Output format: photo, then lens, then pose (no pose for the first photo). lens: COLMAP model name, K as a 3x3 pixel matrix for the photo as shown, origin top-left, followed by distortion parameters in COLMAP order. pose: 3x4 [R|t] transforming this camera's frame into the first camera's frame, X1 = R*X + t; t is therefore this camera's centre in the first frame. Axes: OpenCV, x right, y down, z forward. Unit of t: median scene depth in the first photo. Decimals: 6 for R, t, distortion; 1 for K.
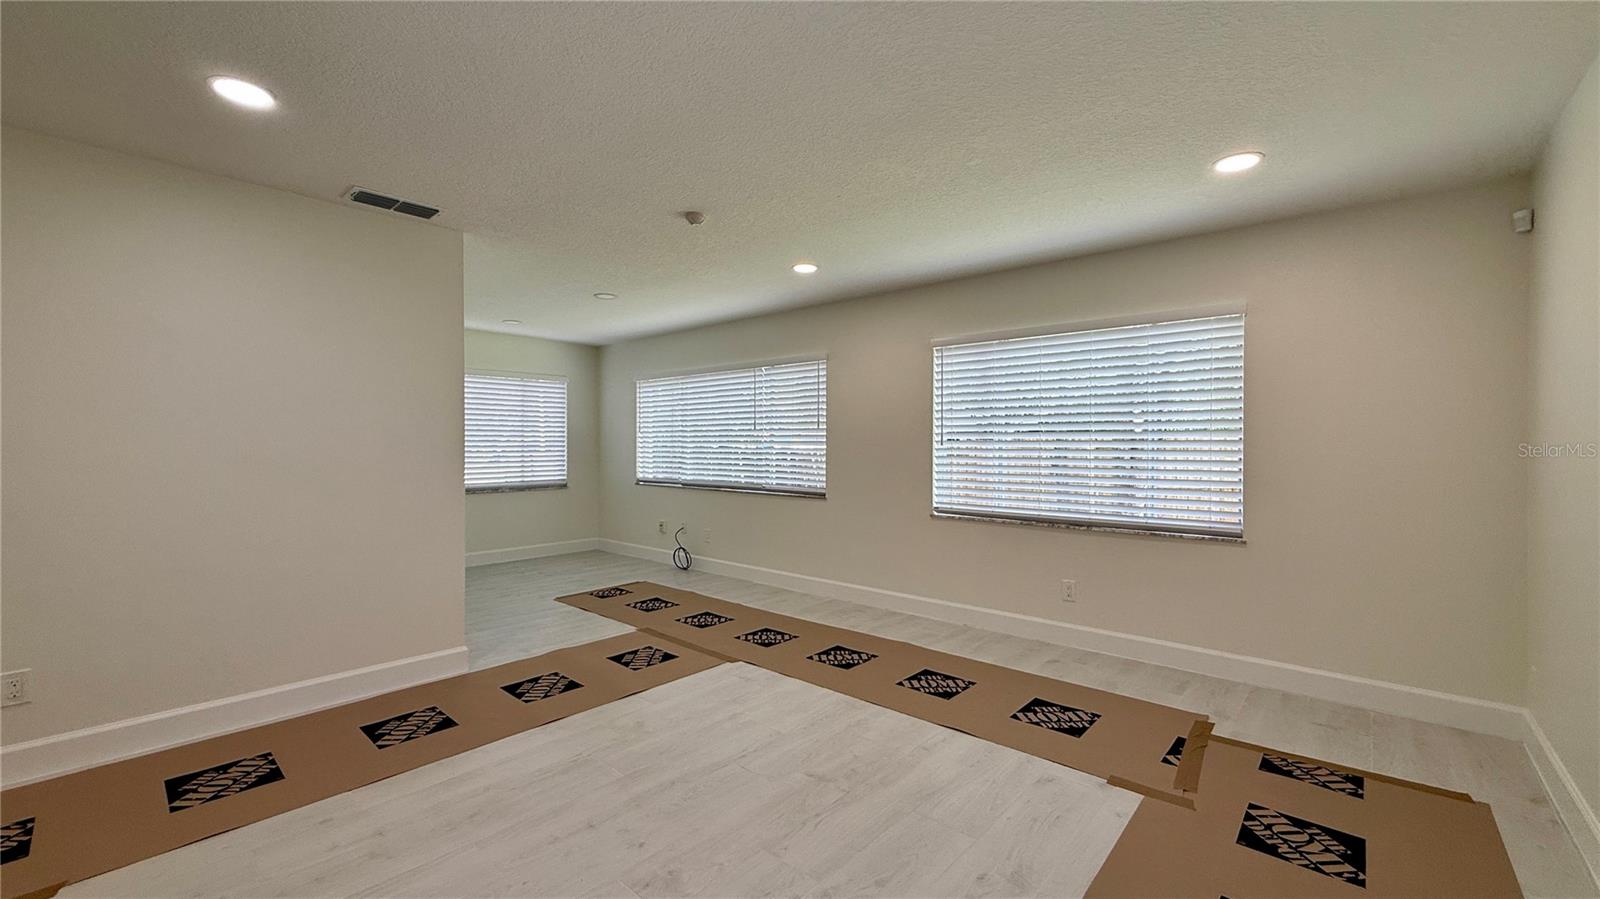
lens RADIAL K [[640.6, 0, 797.2], [0, 640.6, 446.8], [0, 0, 1]] dist [0.001010, 0.000191]
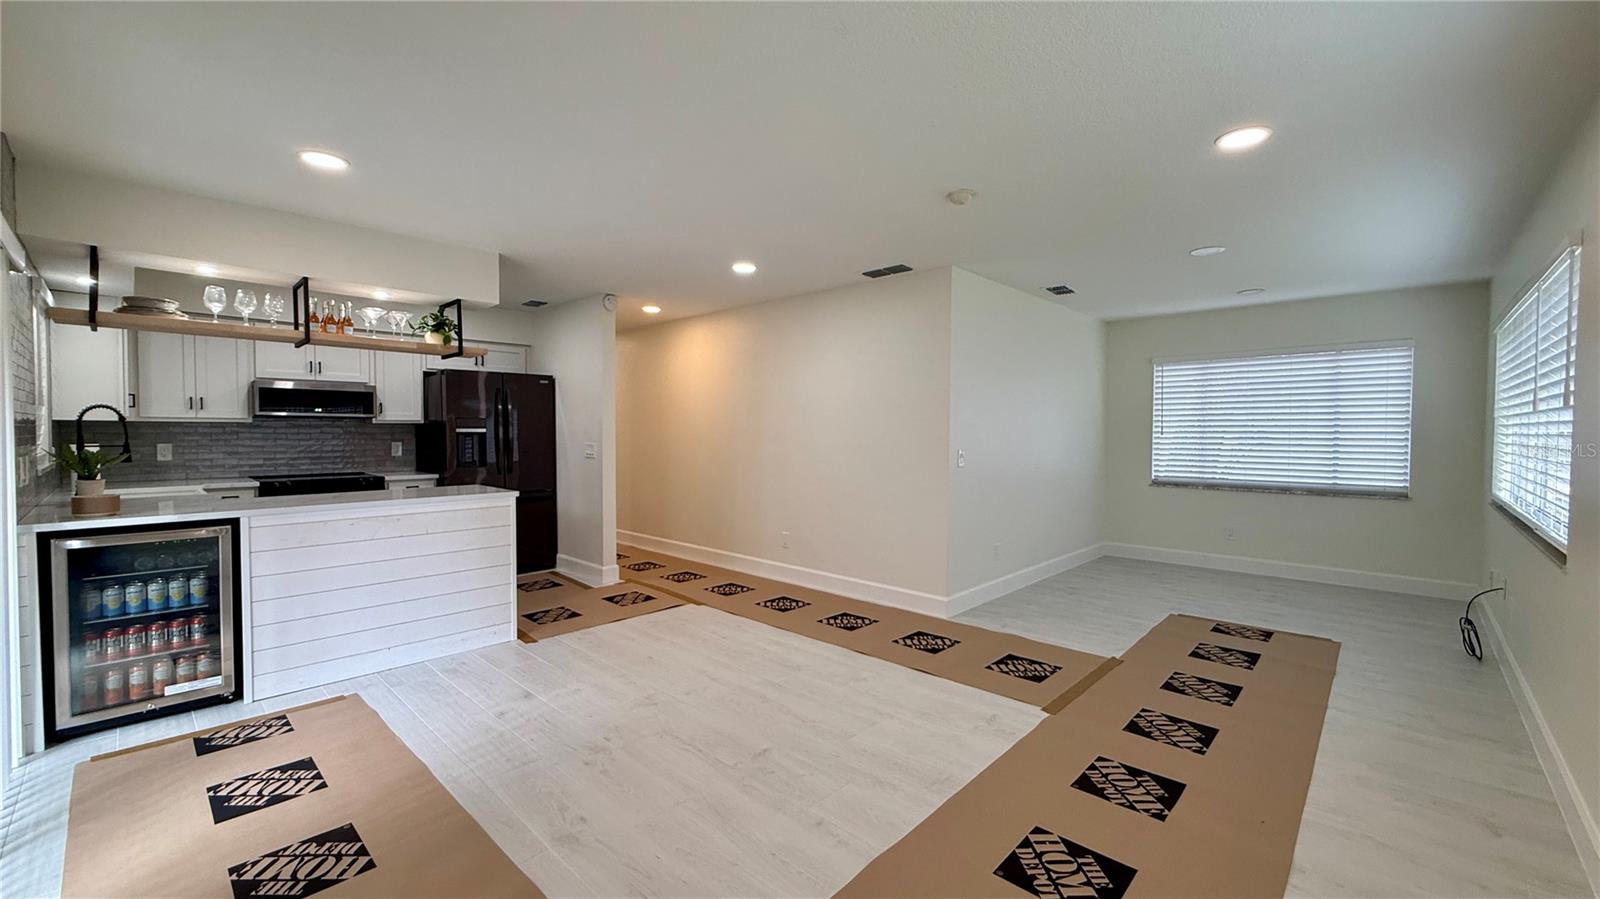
lens RADIAL K [[640.6, 0, 795.3], [0, 640.6, 449.9], [0, 0, 1]] dist [0.001010, 0.000191]
pose [[-0.028628, 0.031086, -0.999107, 0.573392], [-0.005265, 0.999498, 0.031249, -0.012853], [0.999576, 0.006155, -0.028450, 0.573840]]
